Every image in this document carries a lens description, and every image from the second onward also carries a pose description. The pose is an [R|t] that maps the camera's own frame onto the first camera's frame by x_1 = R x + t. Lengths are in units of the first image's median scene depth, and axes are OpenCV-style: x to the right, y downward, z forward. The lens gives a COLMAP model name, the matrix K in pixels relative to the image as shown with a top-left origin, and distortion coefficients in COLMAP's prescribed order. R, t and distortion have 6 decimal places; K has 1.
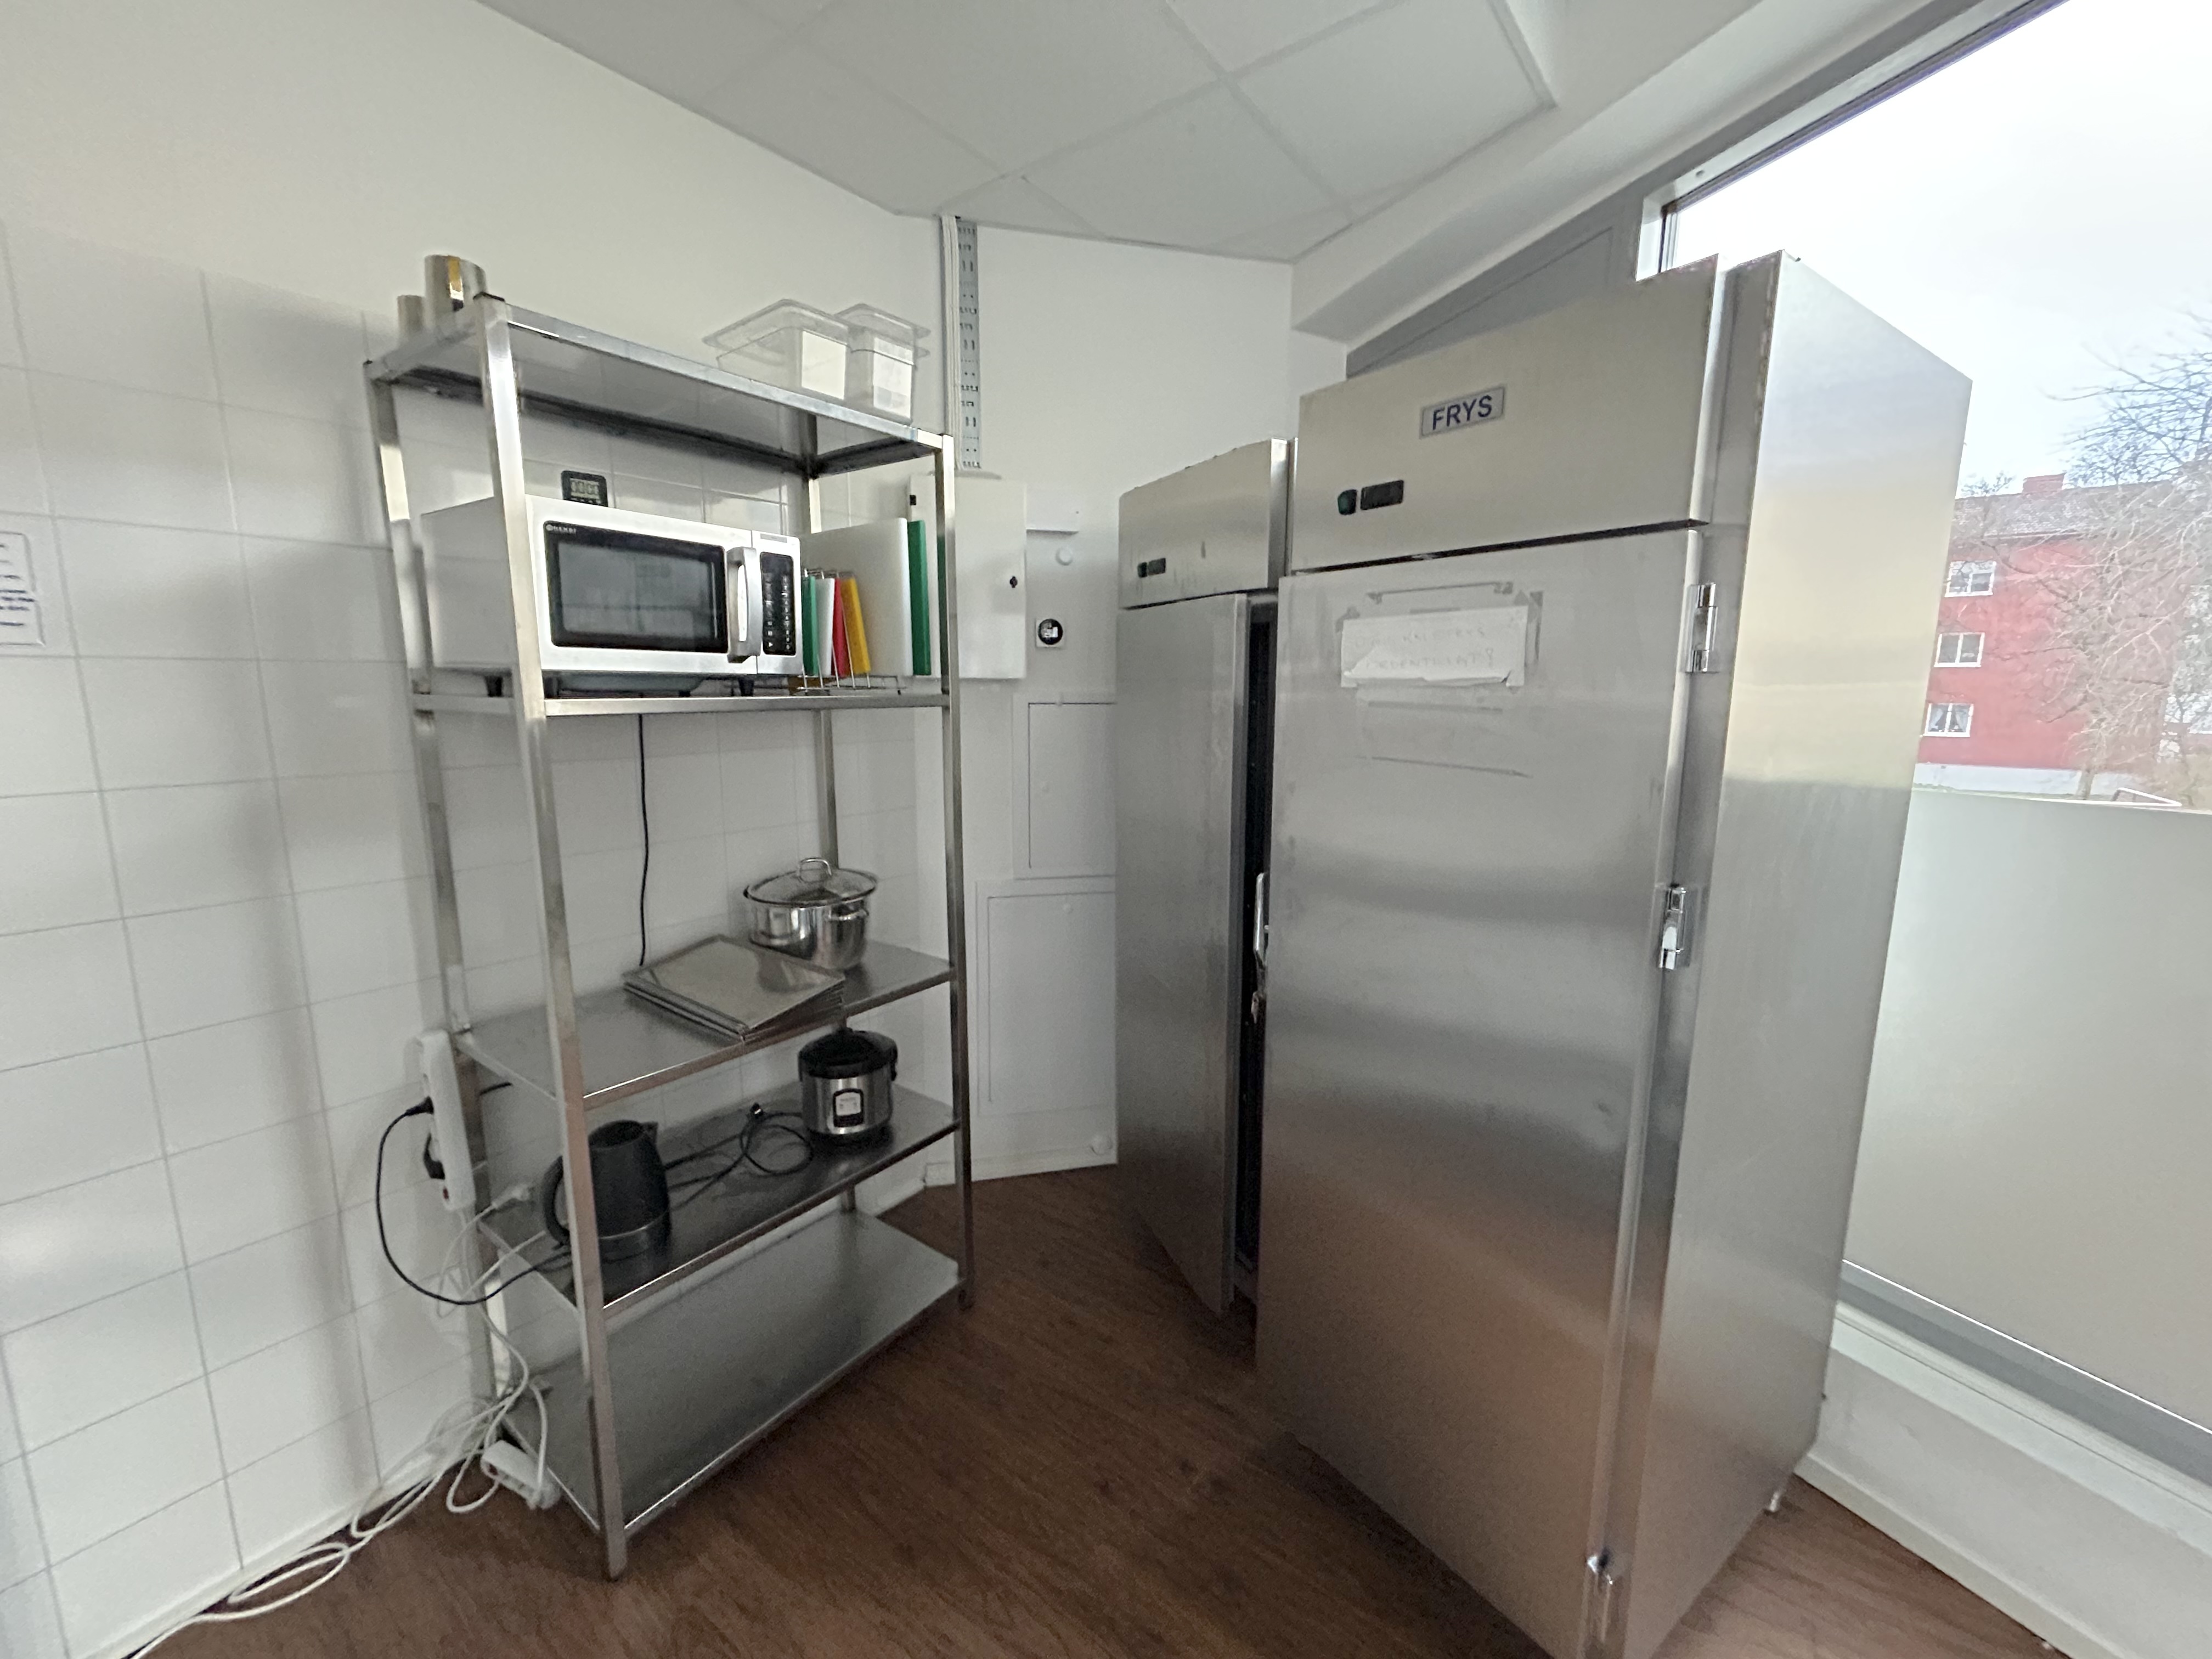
lens RADIAL K [[888.6, 0, 1090.2], [0, 888.6, 819.3], [0, 0, 1]] dist [-0.001421, -0.000321]
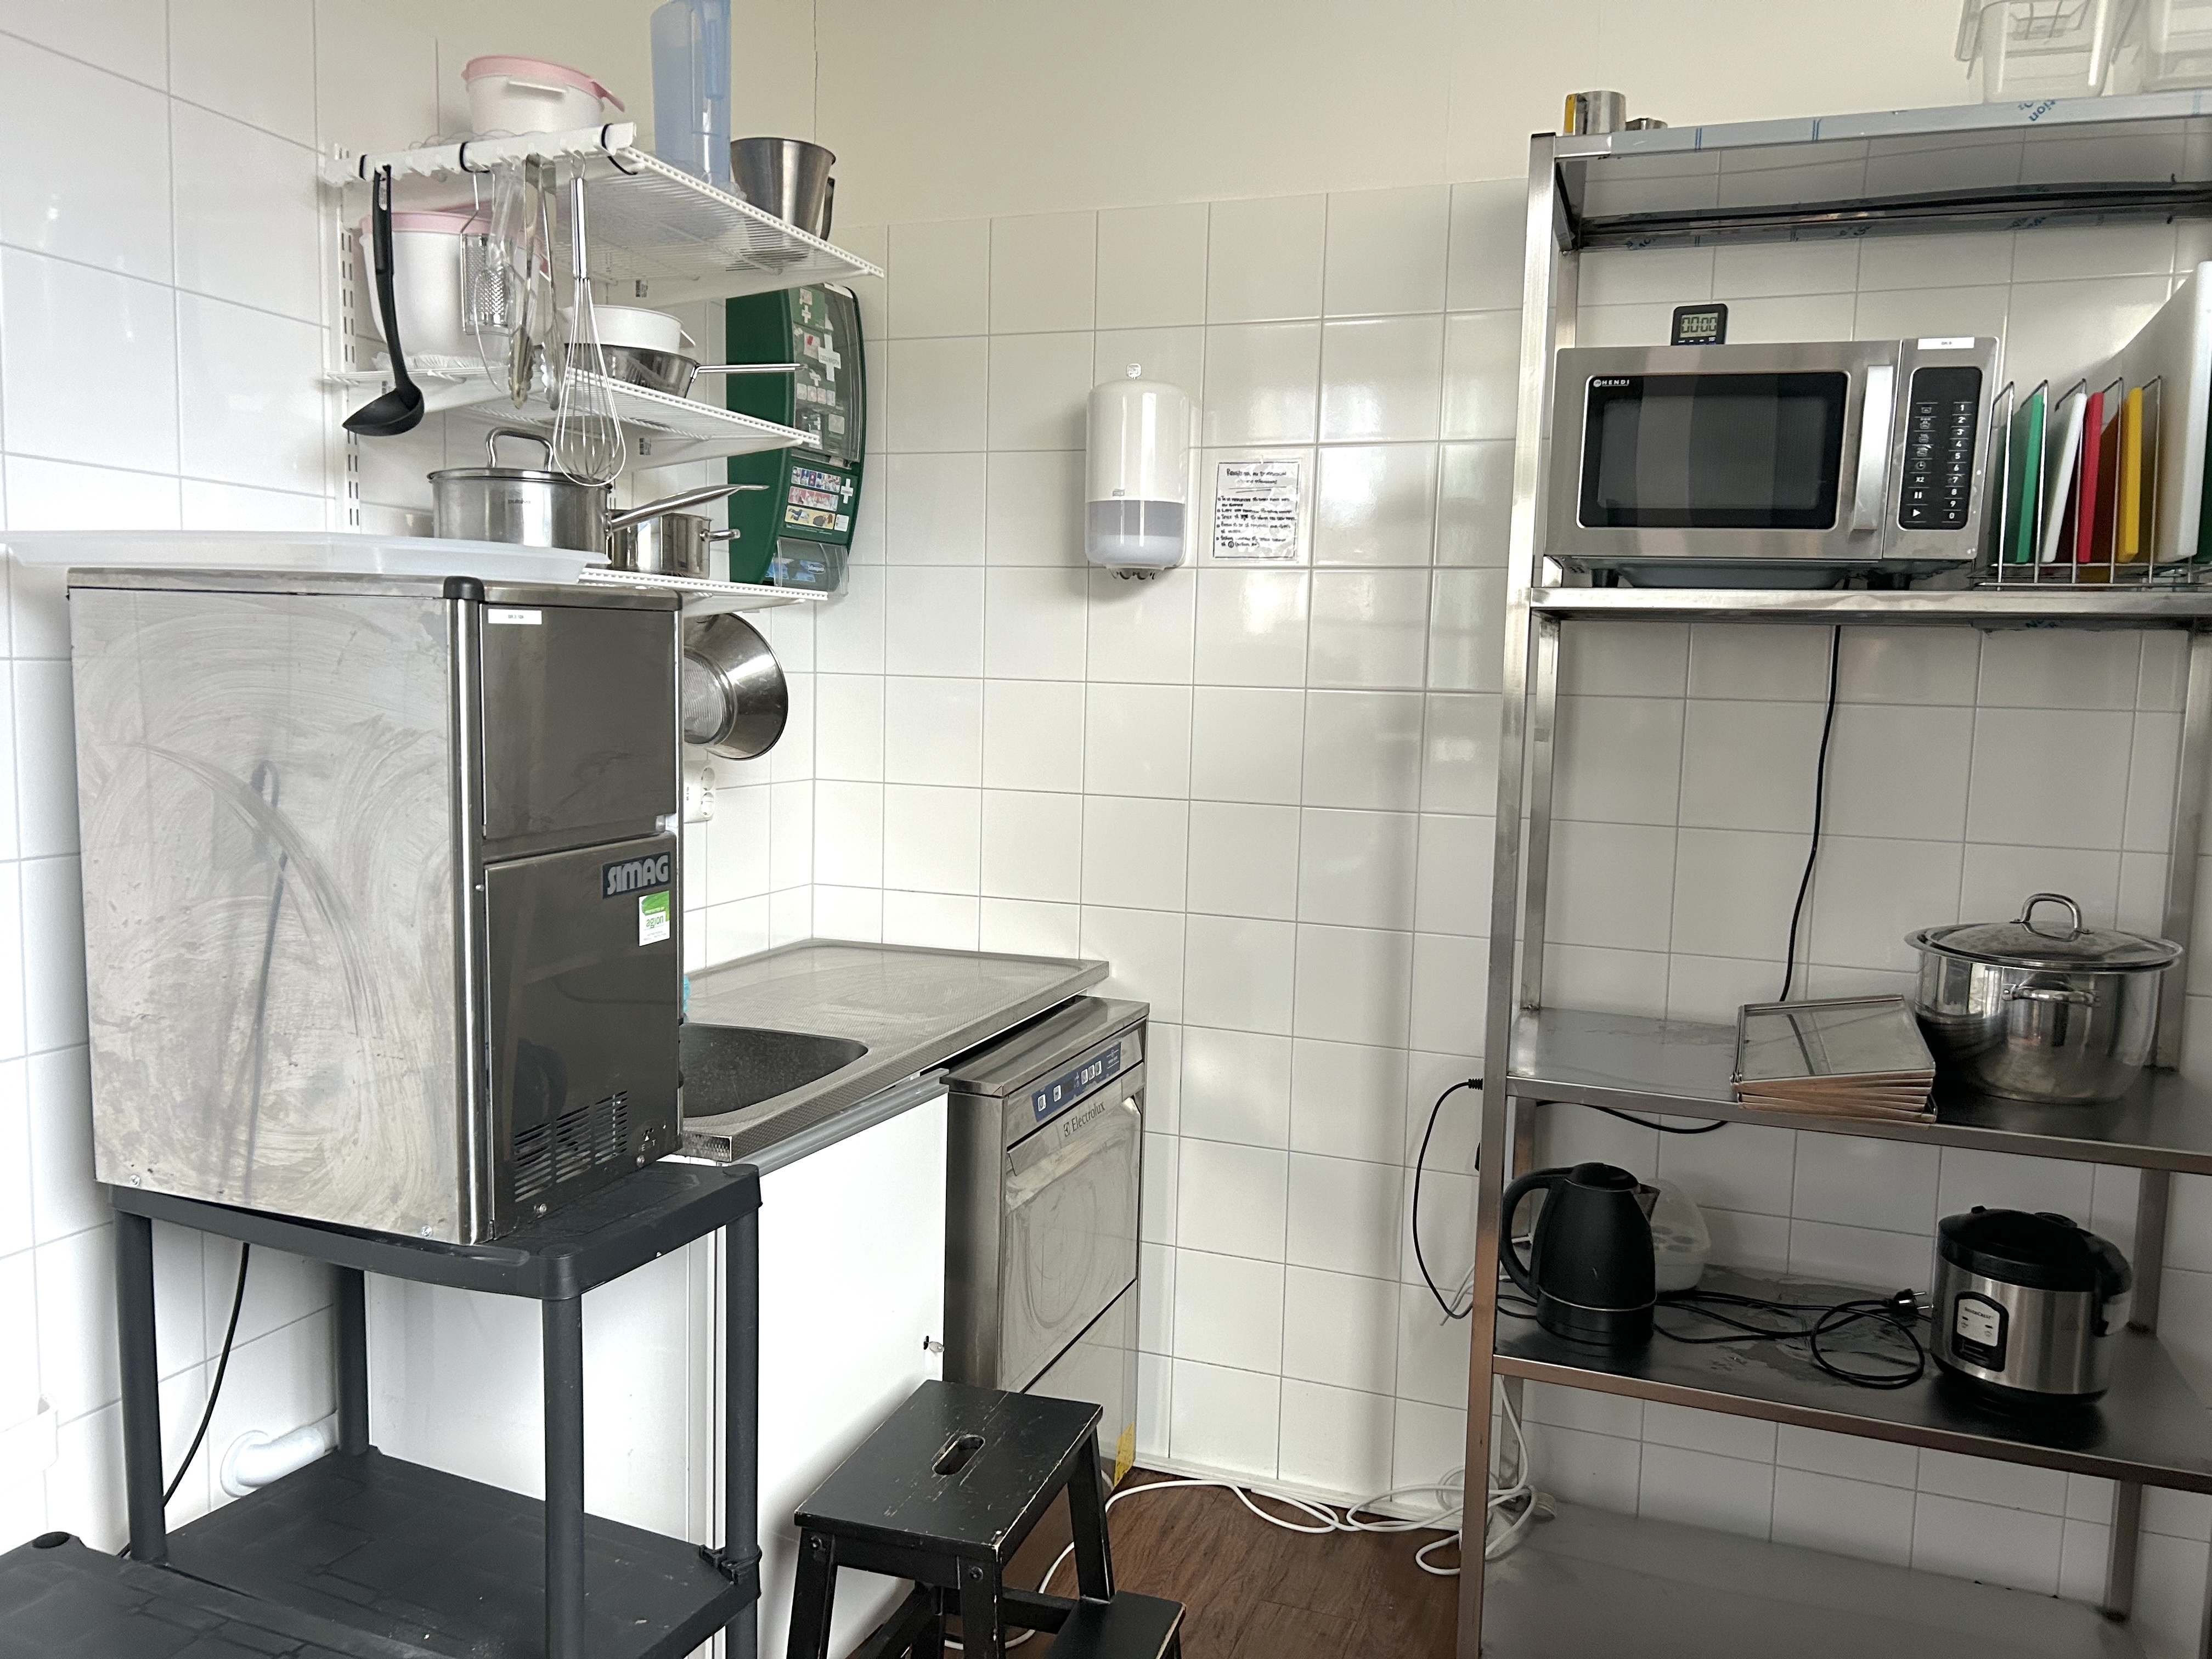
lens RADIAL K [[1657.7, 0, 1111.8], [0, 1657.7, 839.6], [0, 0, 1]] dist [0.057988, -0.060914]
pose [[0.304001, 0.103167, -0.947069, 0.648999], [-0.174366, 0.983352, 0.051149, 0.074755], [0.936579, 0.149587, 0.316929, 0.121633]]
